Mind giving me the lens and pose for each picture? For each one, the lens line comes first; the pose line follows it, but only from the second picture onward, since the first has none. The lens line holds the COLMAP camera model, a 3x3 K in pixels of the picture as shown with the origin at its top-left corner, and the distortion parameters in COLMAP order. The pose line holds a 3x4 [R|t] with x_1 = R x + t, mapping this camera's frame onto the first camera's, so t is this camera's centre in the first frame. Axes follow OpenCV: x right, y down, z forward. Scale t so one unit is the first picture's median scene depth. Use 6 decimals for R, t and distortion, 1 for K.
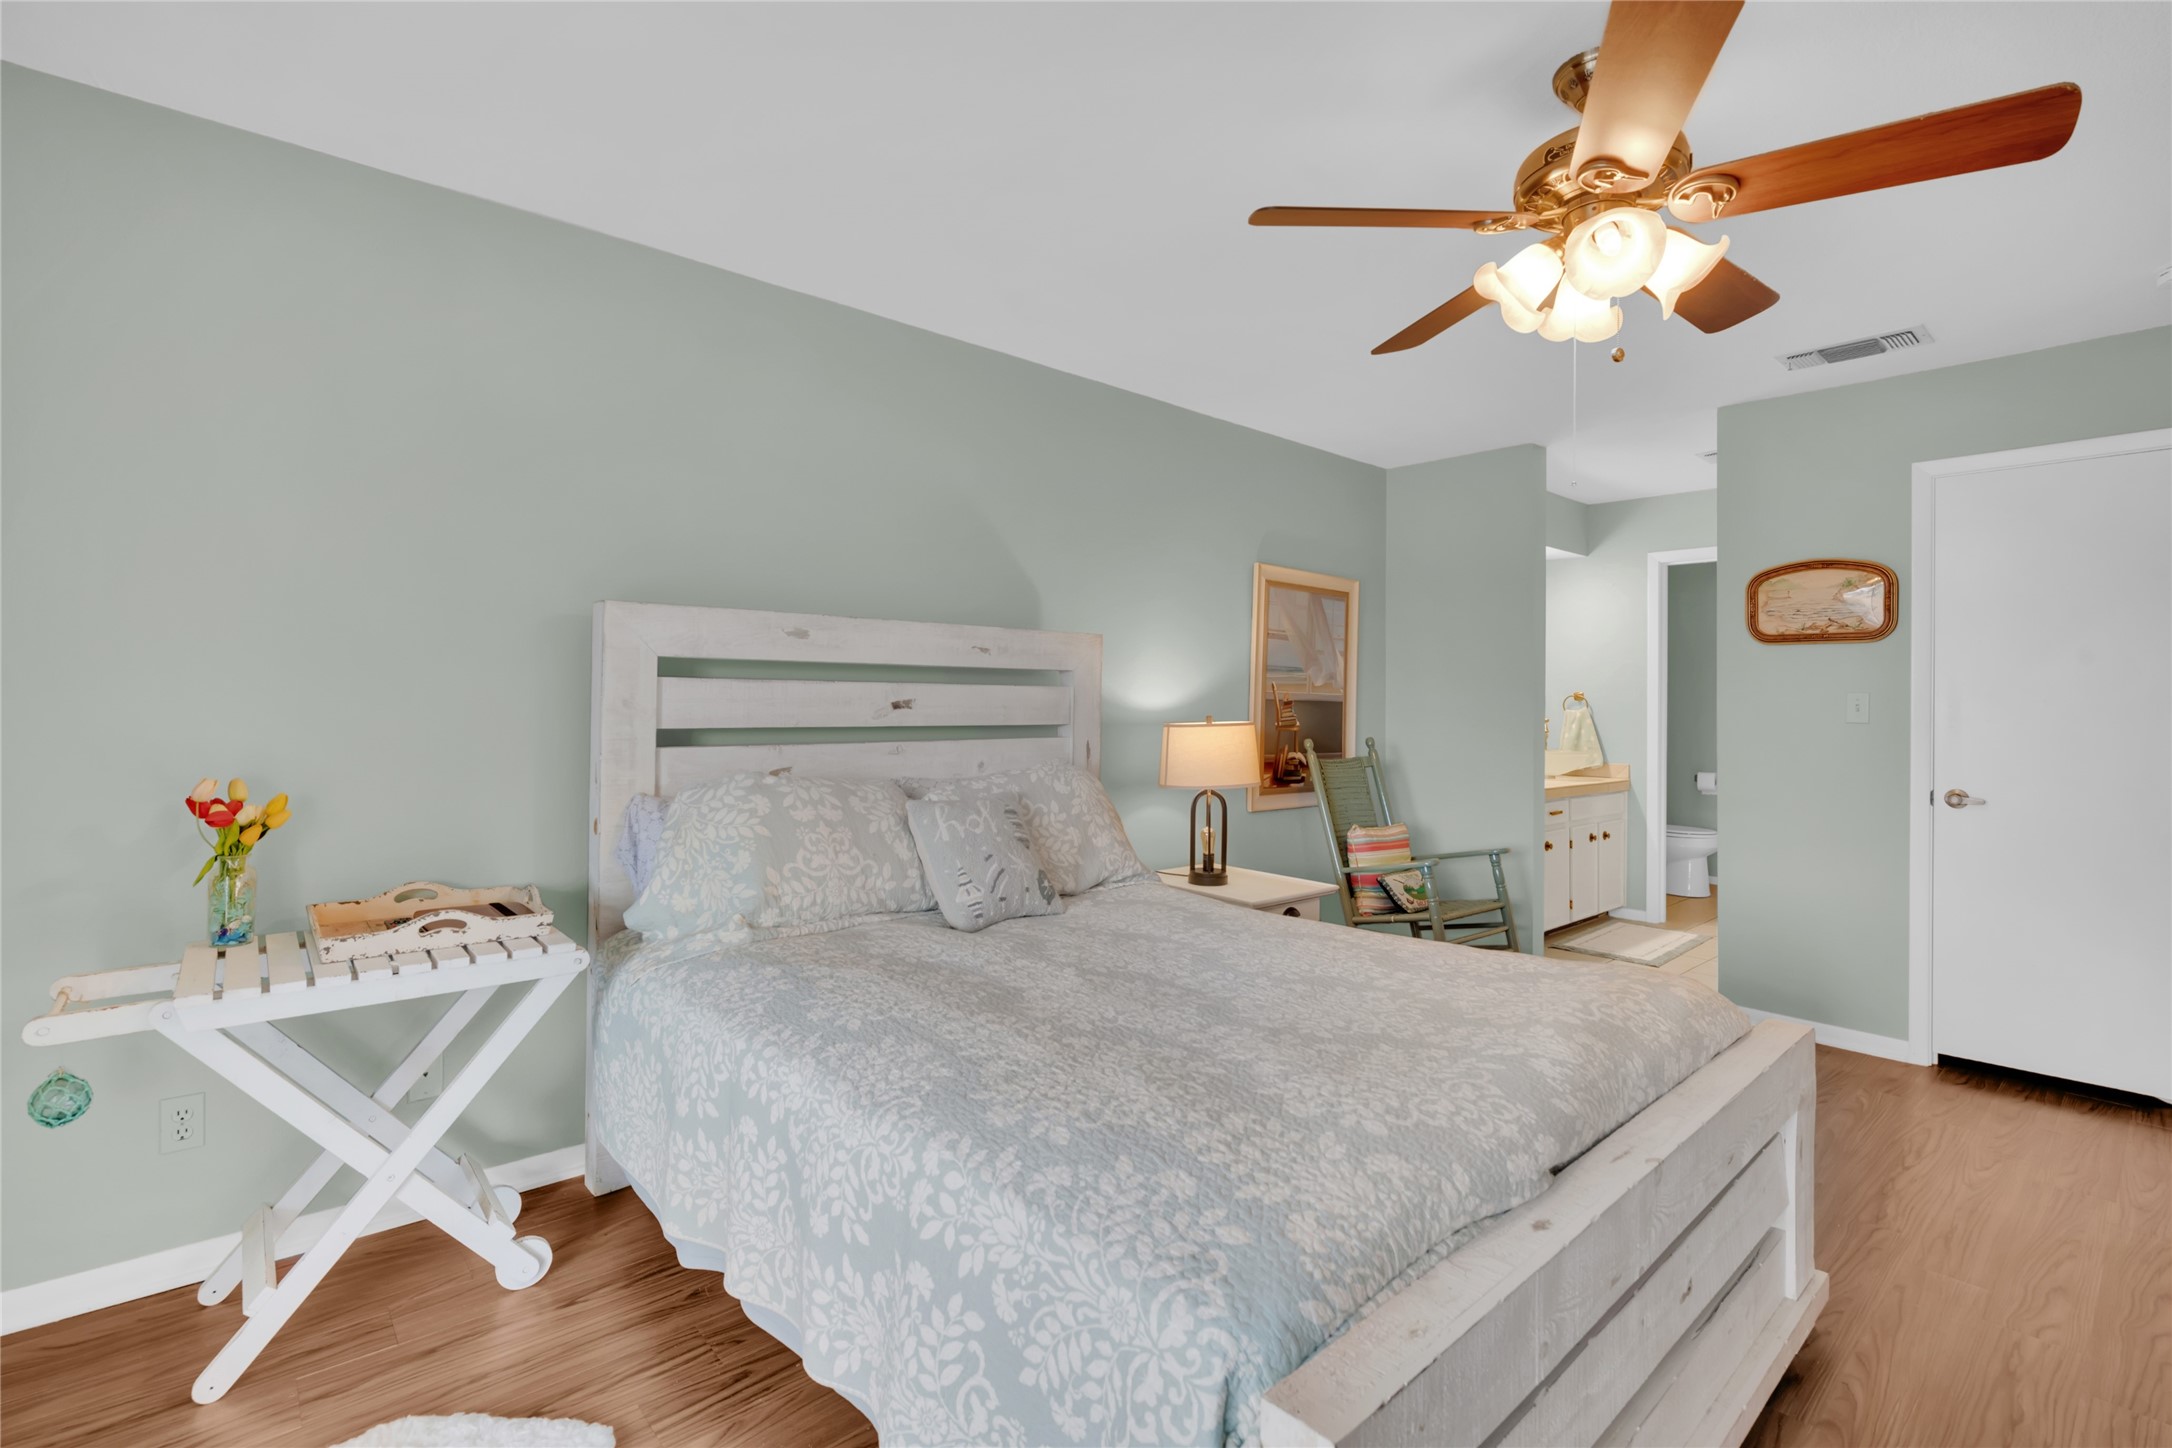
lens RADIAL K [[960.0, 0, 1099.5], [0, 960.0, 698.9], [0, 0, 1]] dist [-0.009348, -0.000419]
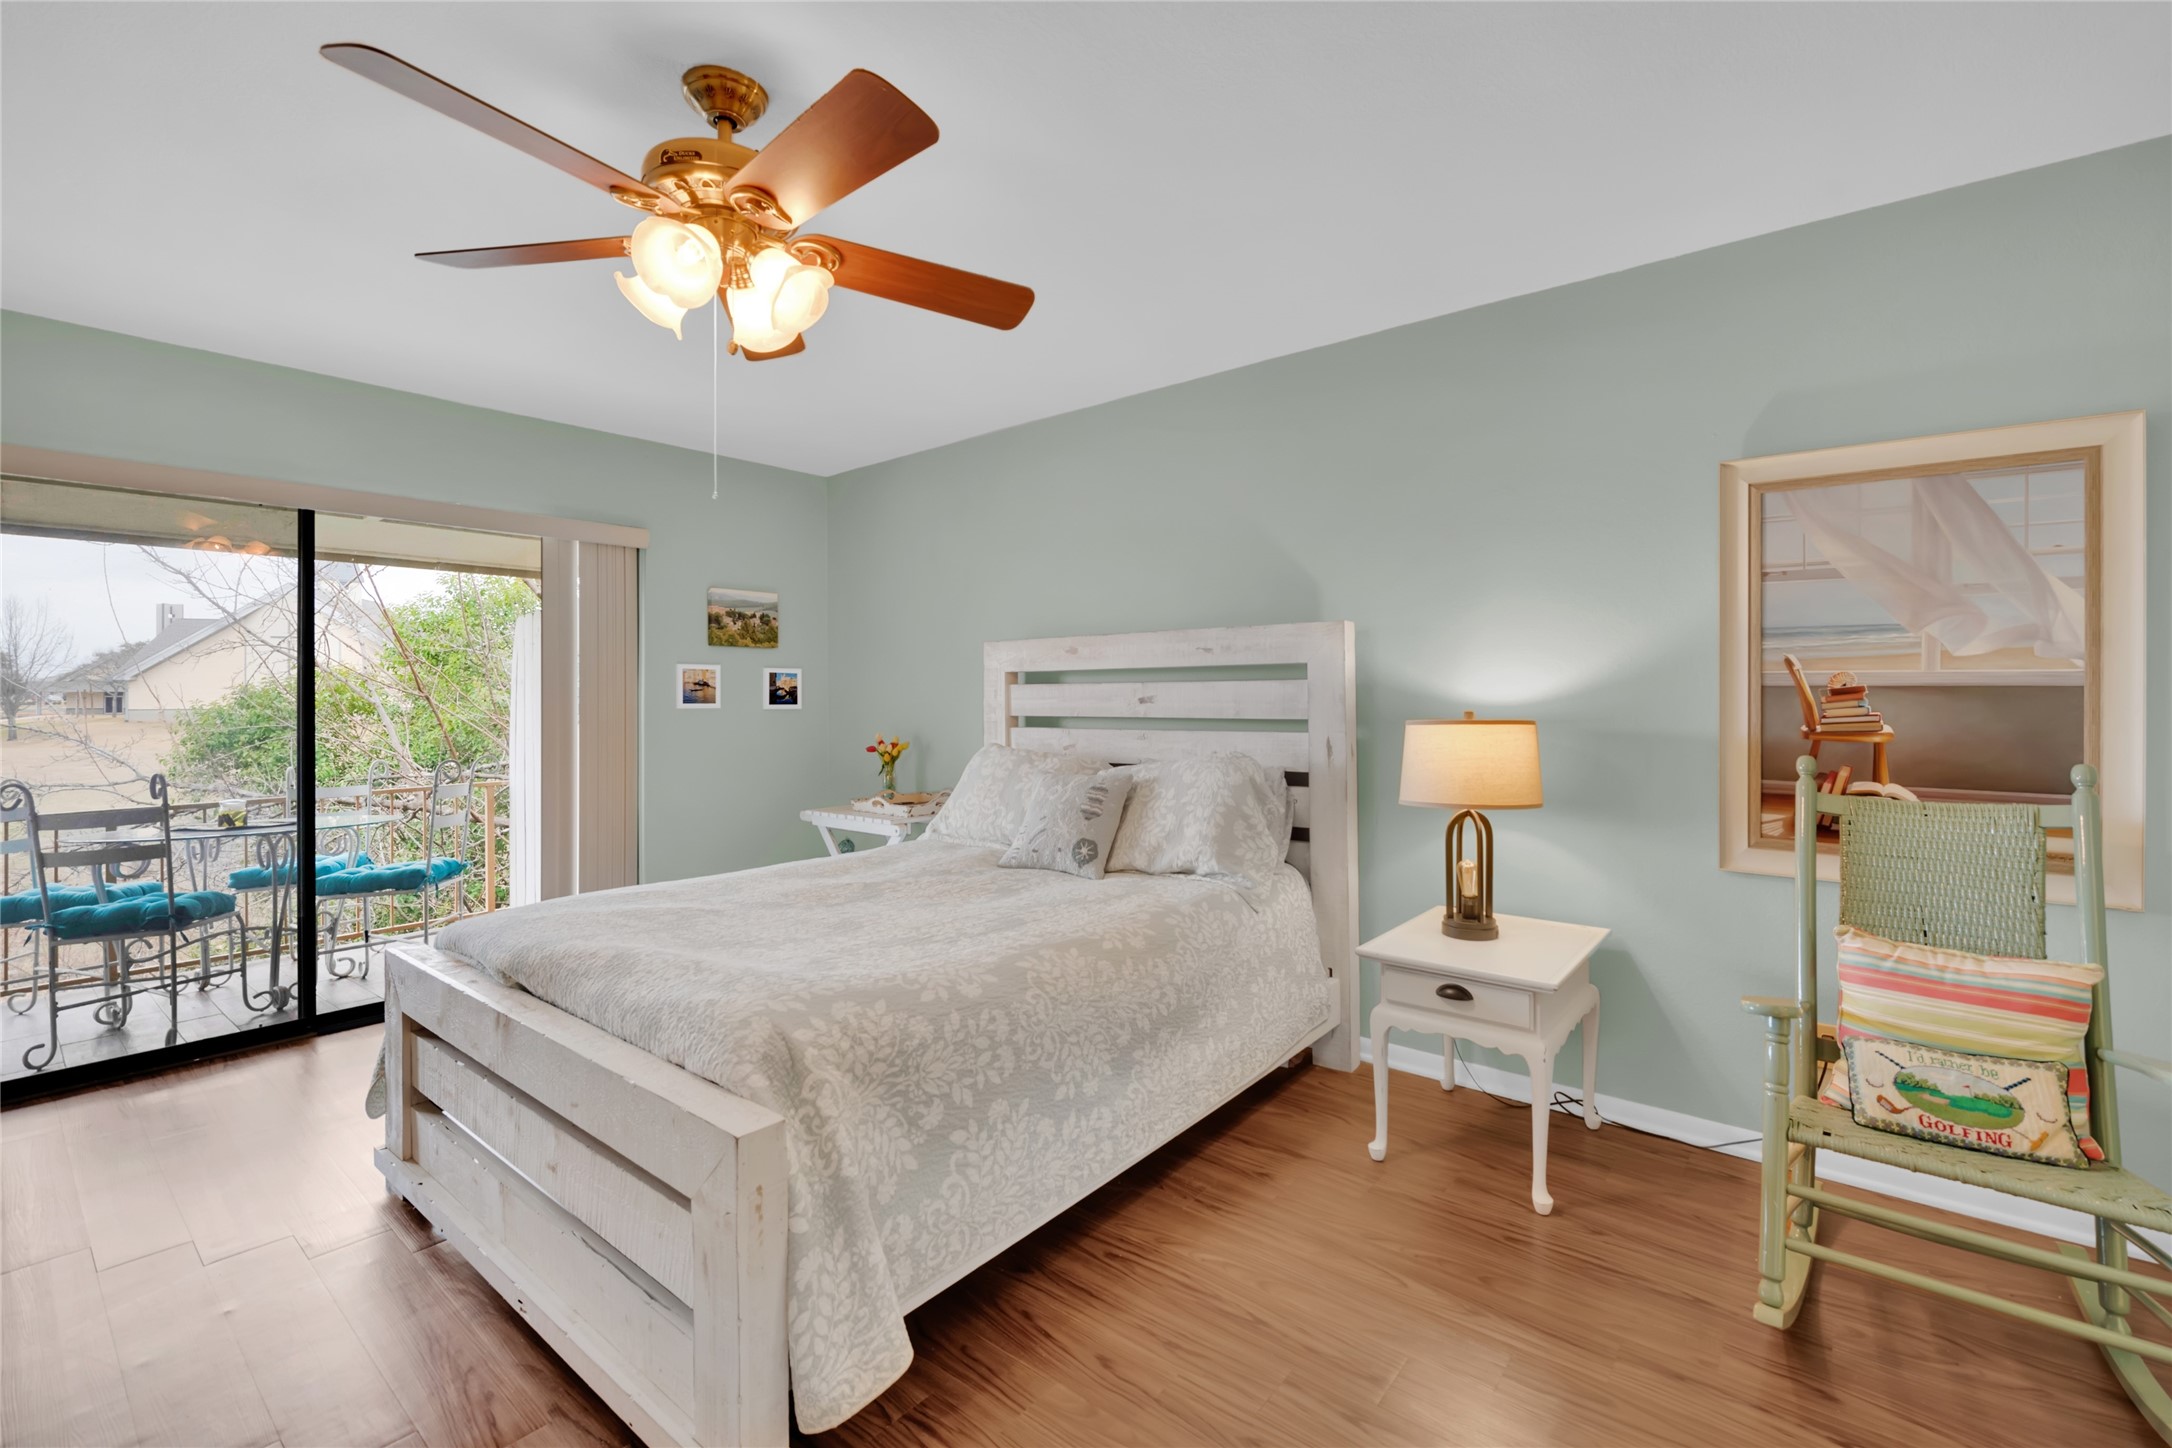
lens RADIAL K [[960.0, 0, 1099.5], [0, 960.0, 698.9], [0, 0, 1]] dist [-0.009348, -0.000419]
pose [[0.165777, -0.006467, -0.986142, 0.816312], [0.011472, 0.999923, -0.004628, 0.007813], [0.986096, -0.010546, 0.165839, 0.594512]]
